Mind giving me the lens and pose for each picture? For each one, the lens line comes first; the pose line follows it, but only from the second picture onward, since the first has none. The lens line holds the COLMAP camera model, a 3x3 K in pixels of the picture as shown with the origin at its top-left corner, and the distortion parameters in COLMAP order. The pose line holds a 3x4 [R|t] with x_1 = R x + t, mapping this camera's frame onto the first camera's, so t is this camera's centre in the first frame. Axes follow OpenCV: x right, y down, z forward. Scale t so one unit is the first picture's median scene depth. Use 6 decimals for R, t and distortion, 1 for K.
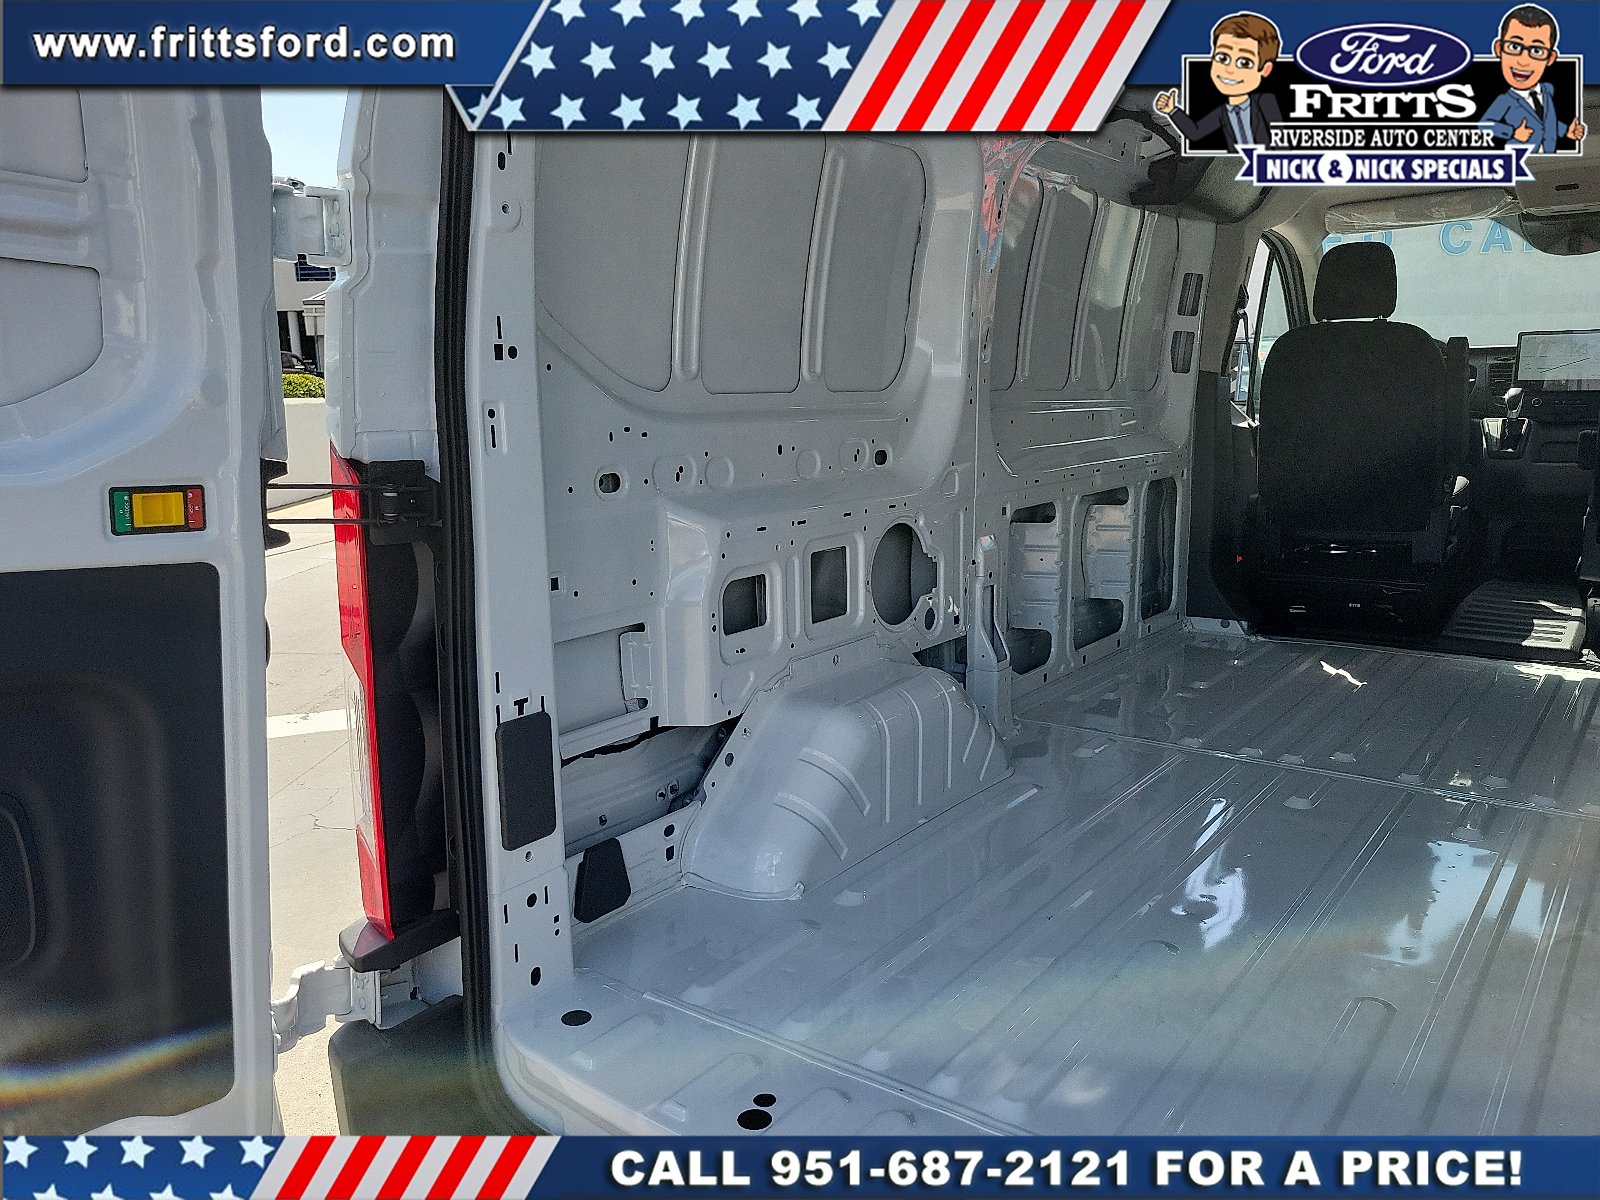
lens RADIAL K [[1201.1, 0, 796.5], [0, 1201.1, 617.7], [0, 0, 1]] dist [0.018839, -0.003184]
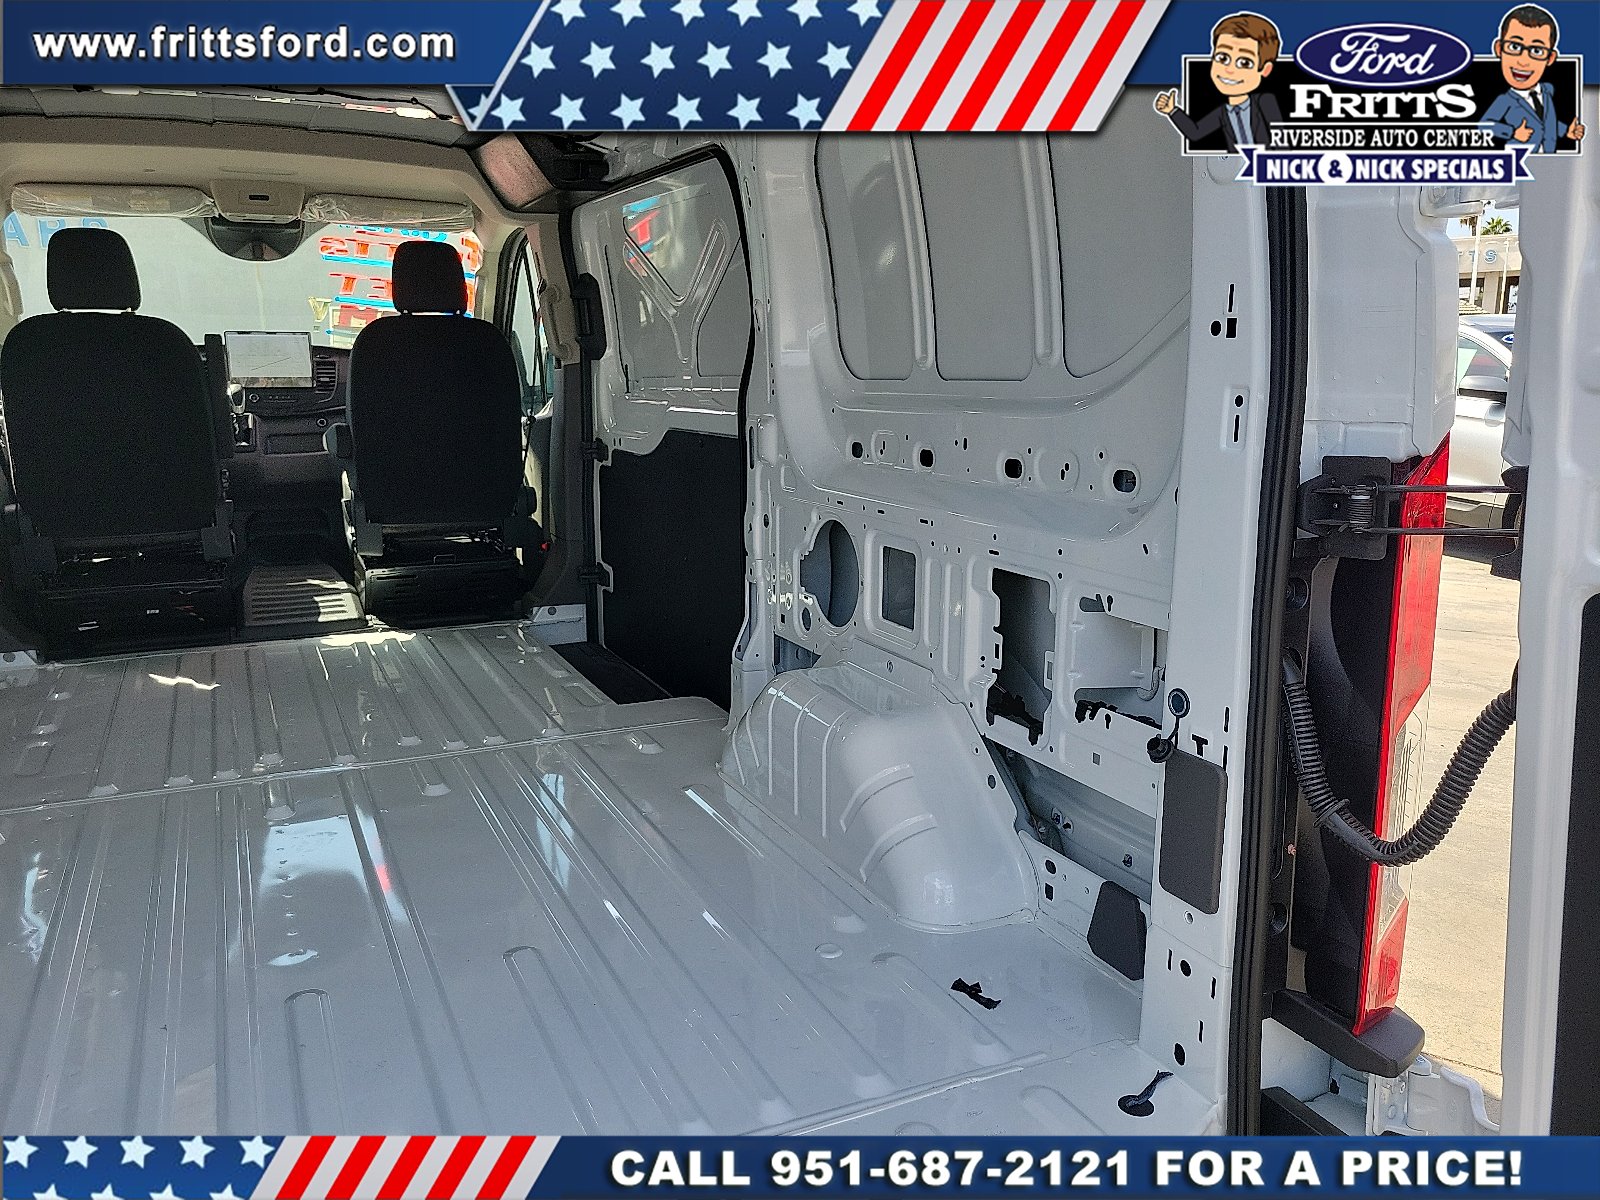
lens RADIAL K [[1201.1, 0, 796.5], [0, 1201.1, 617.7], [0, 0, 1]] dist [0.018839, -0.003184]
pose [[0.492013, -0.169013, 0.854025, -0.110795], [0.166877, 0.981093, 0.098021, -0.014987], [-0.854444, 0.094290, 0.510915, 0.080664]]
